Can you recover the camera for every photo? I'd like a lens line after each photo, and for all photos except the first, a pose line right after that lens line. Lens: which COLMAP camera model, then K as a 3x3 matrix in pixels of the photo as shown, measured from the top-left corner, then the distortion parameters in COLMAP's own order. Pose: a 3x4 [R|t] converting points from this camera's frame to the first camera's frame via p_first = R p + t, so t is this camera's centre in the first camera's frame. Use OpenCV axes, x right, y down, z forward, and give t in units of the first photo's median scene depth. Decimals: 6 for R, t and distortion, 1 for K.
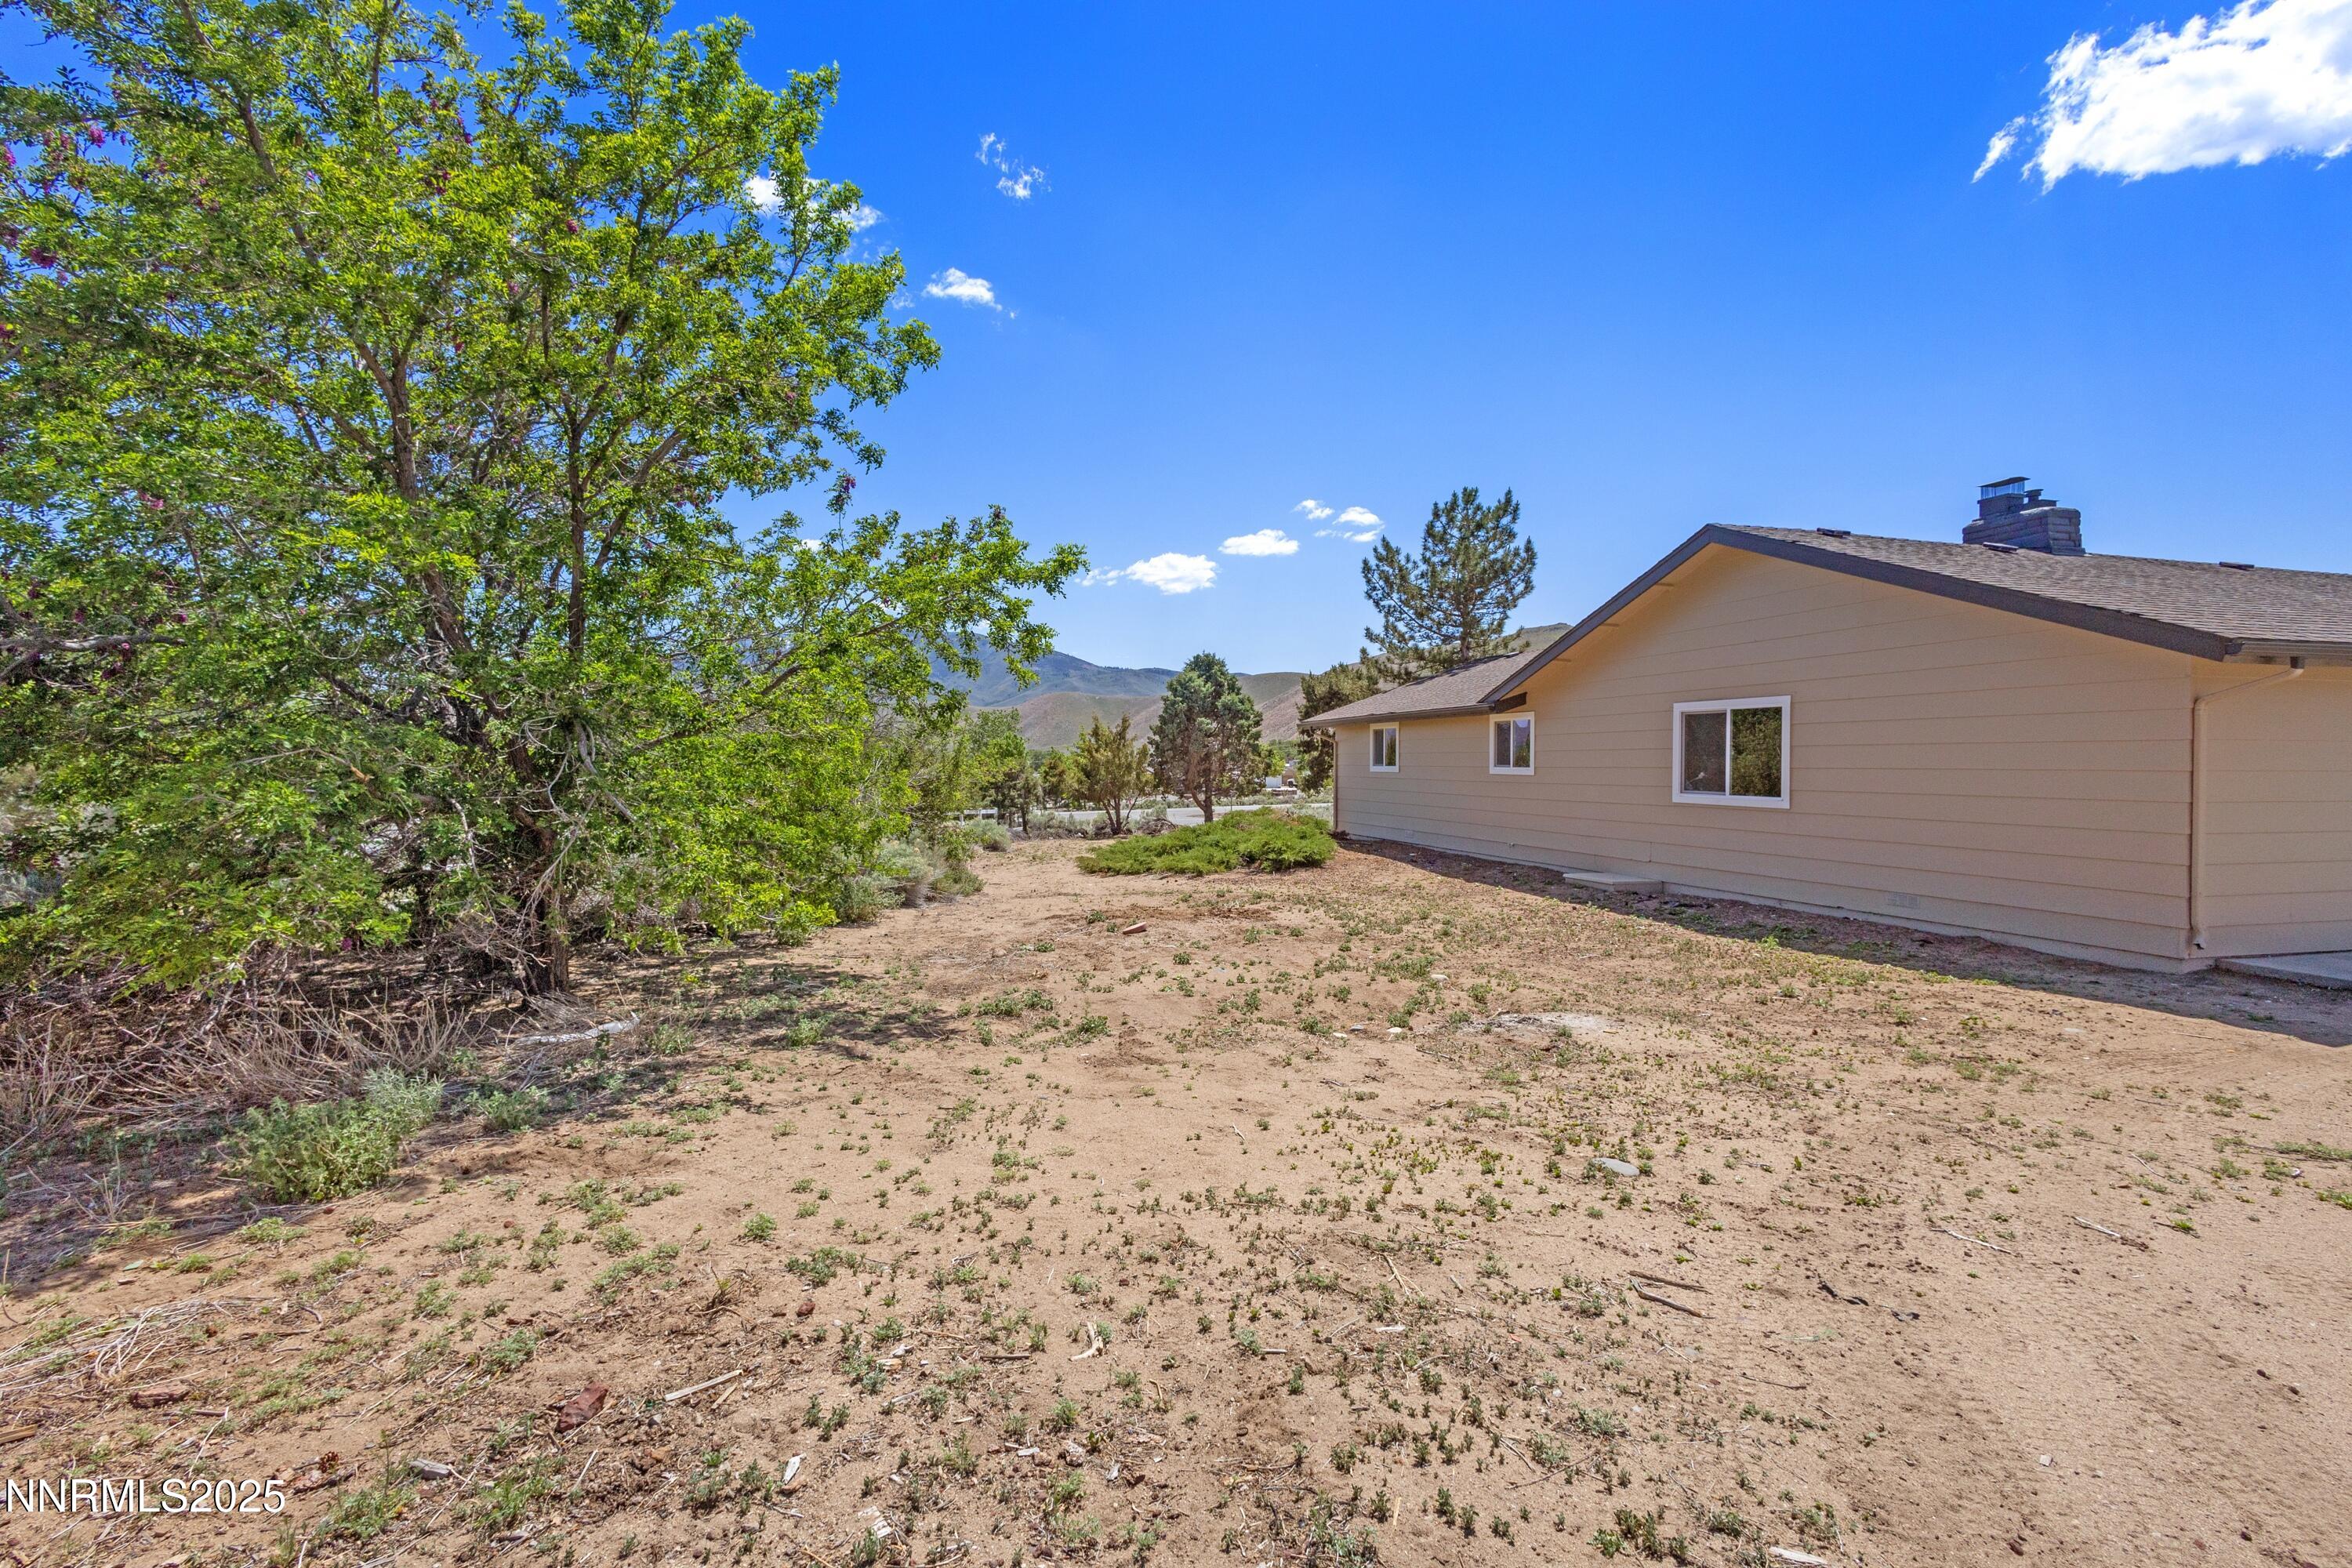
lens RADIAL K [[1077.9, 0, 1170.8], [0, 1077.9, 779.8], [0, 0, 1]] dist [0.009355, -0.002561]
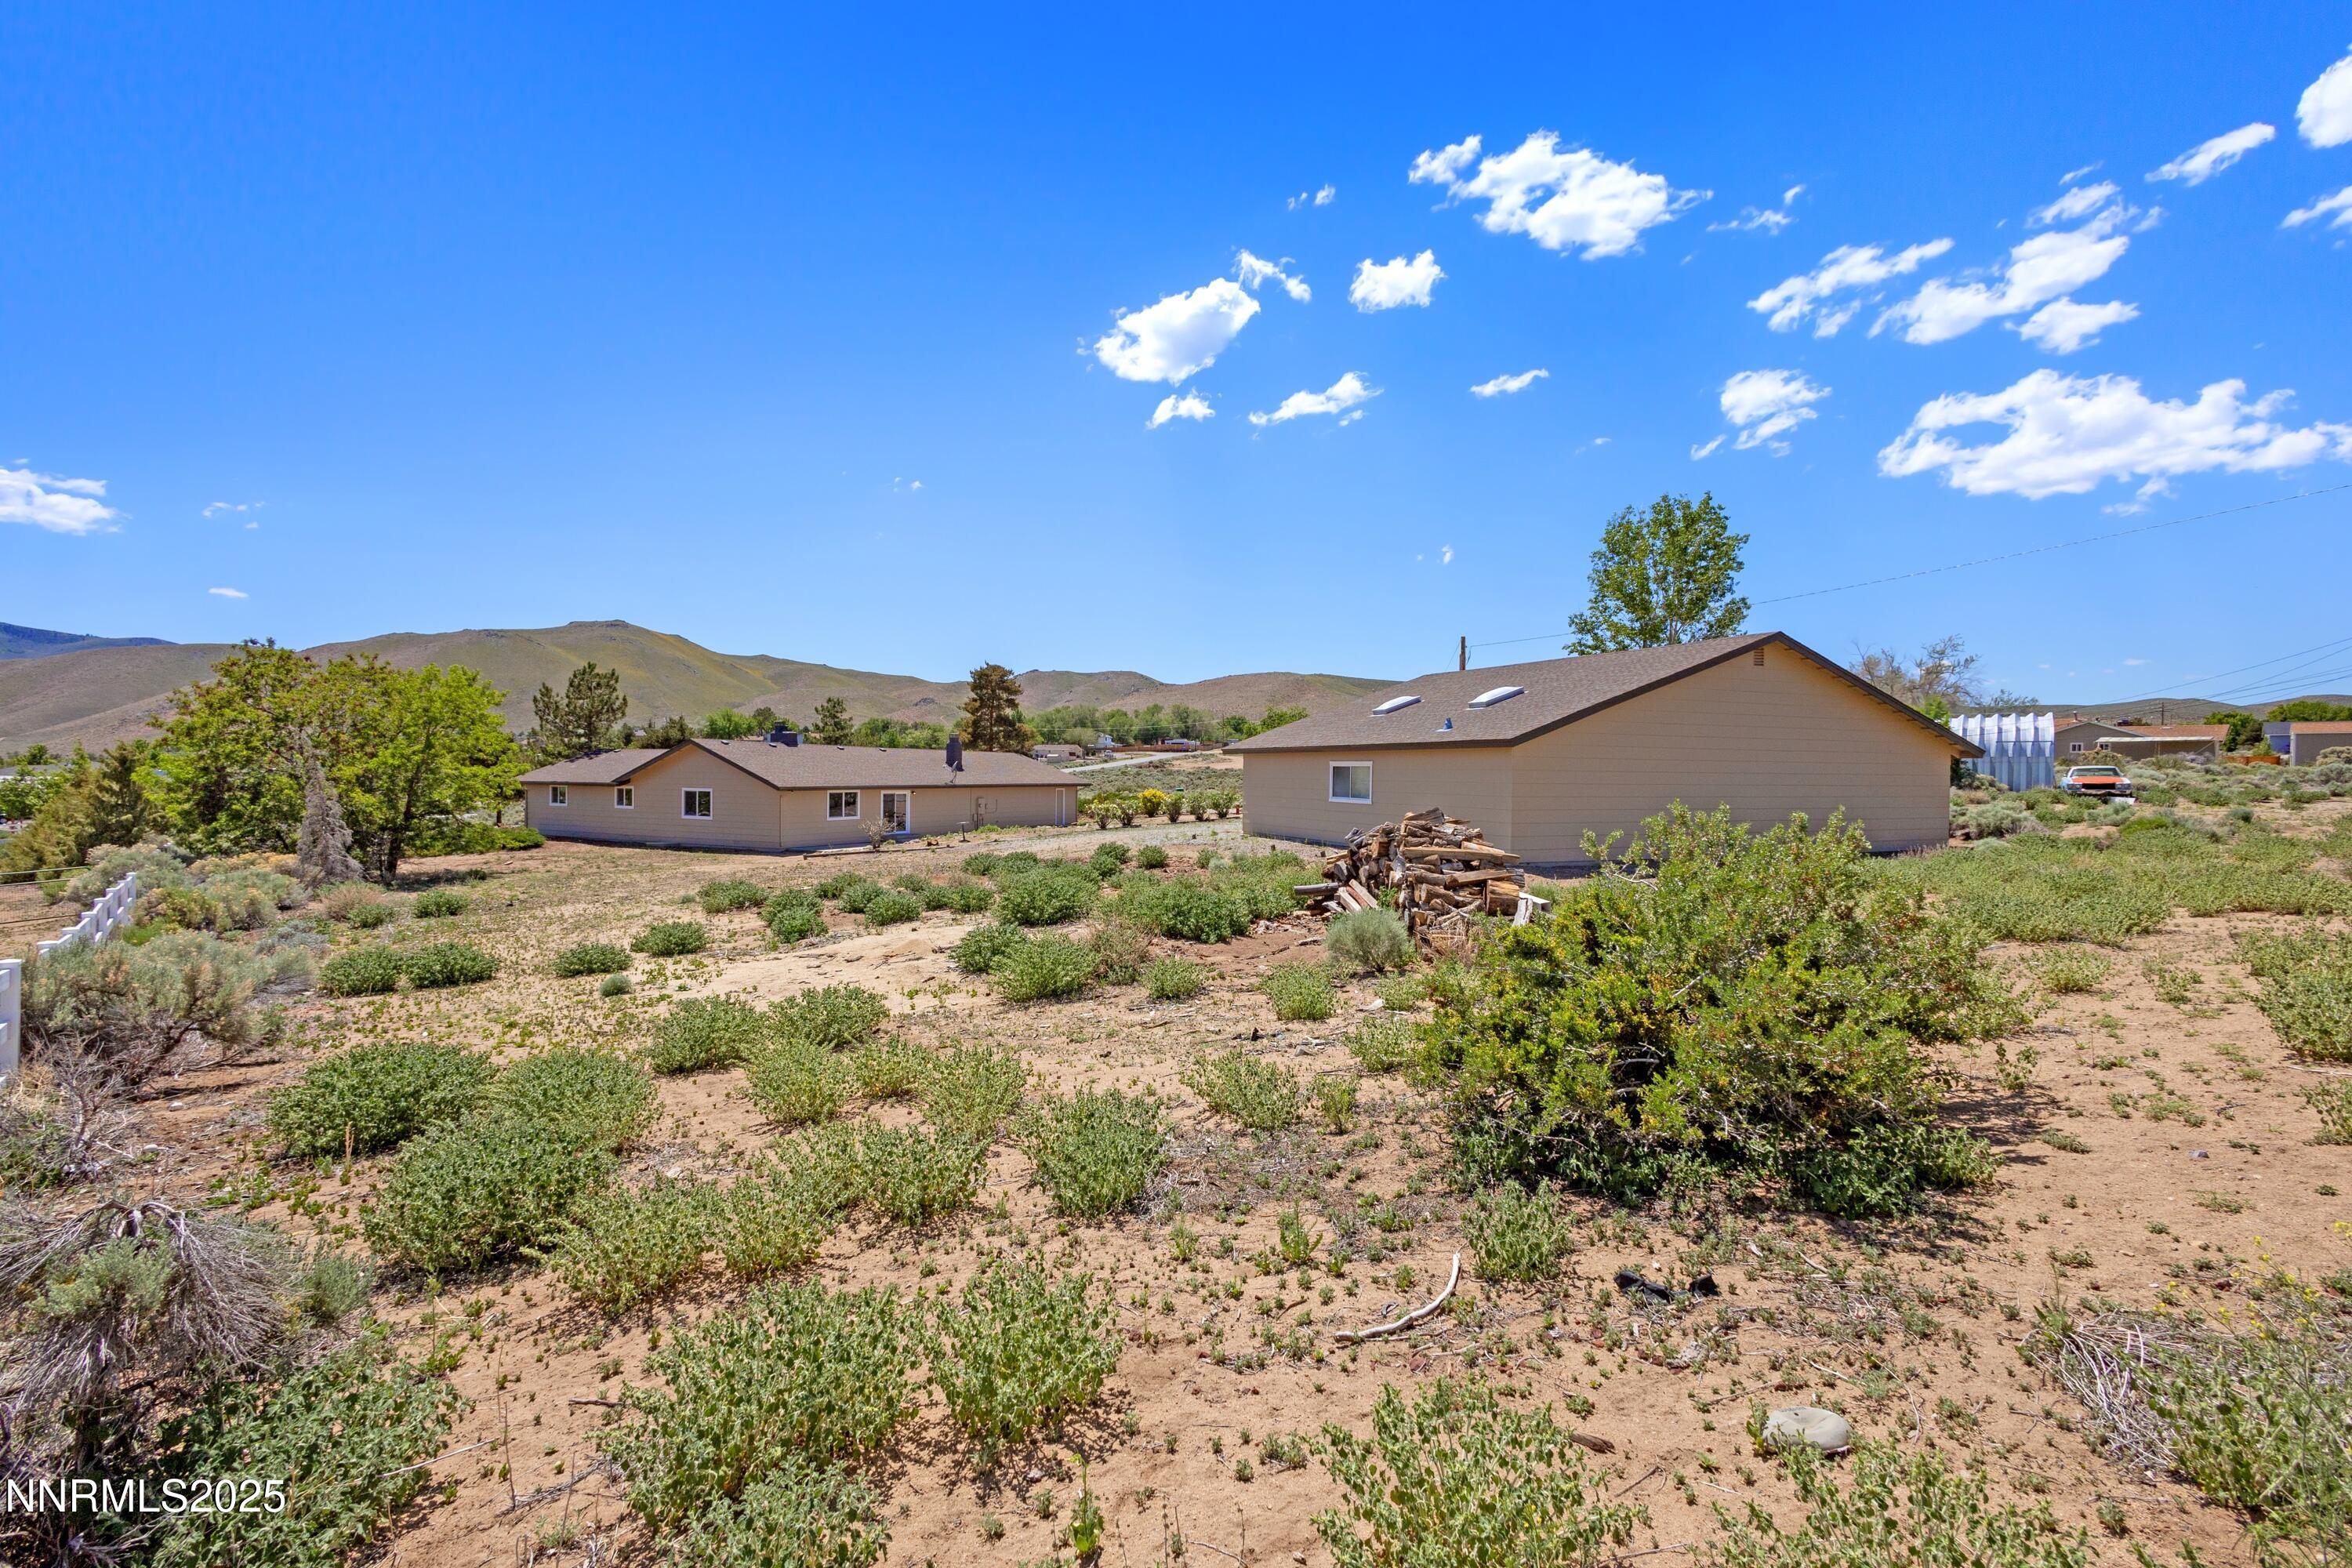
lens RADIAL K [[1077.9, 0, 1180.6], [0, 1077.9, 785.6], [0, 0, 1]] dist [0.009355, -0.002561]
pose [[0.676712, -0.003787, 0.736238, -0.467605], [0.000673, 0.999990, 0.004524, -0.046737], [-0.736248, -0.002566, 0.676707, -1.182459]]
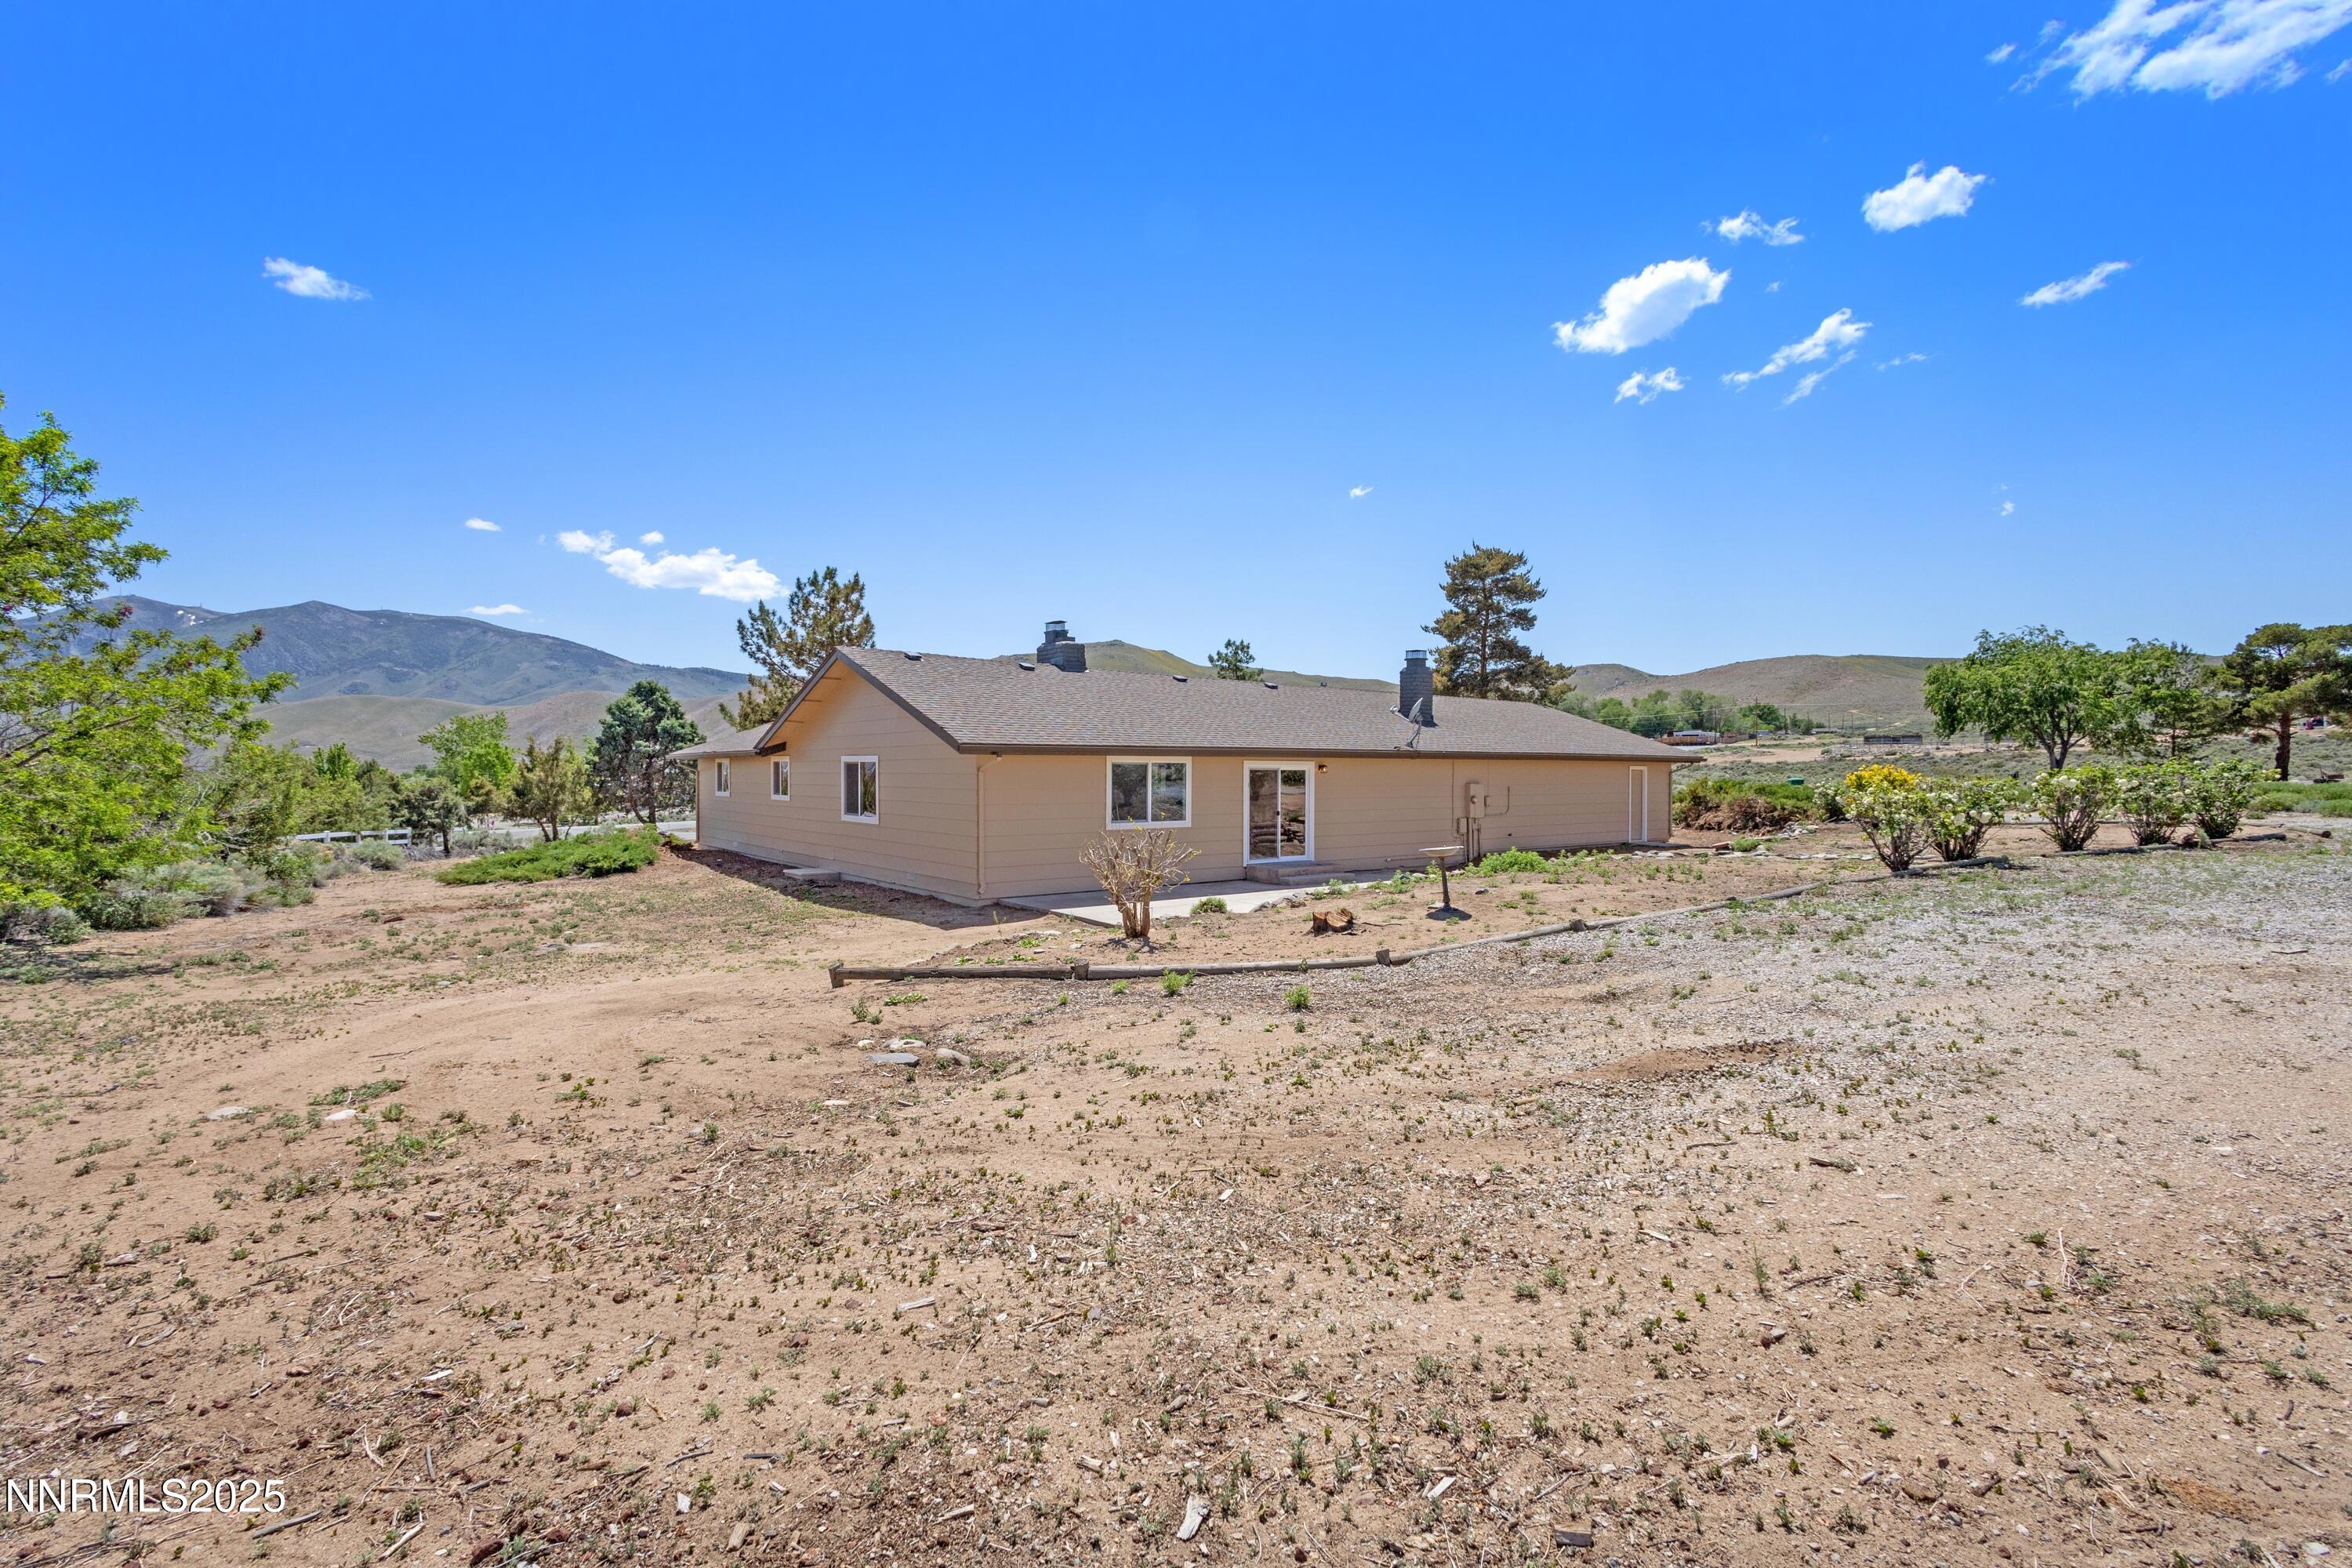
lens RADIAL K [[1077.9, 0, 1173.6], [0, 1077.9, 781.1], [0, 0, 1]] dist [0.009355, -0.002561]
pose [[0.923292, -0.003252, 0.384085, 0.161962], [0.005579, 0.999972, -0.004946, -0.013055], [-0.384059, 0.006709, 0.923284, -0.310377]]
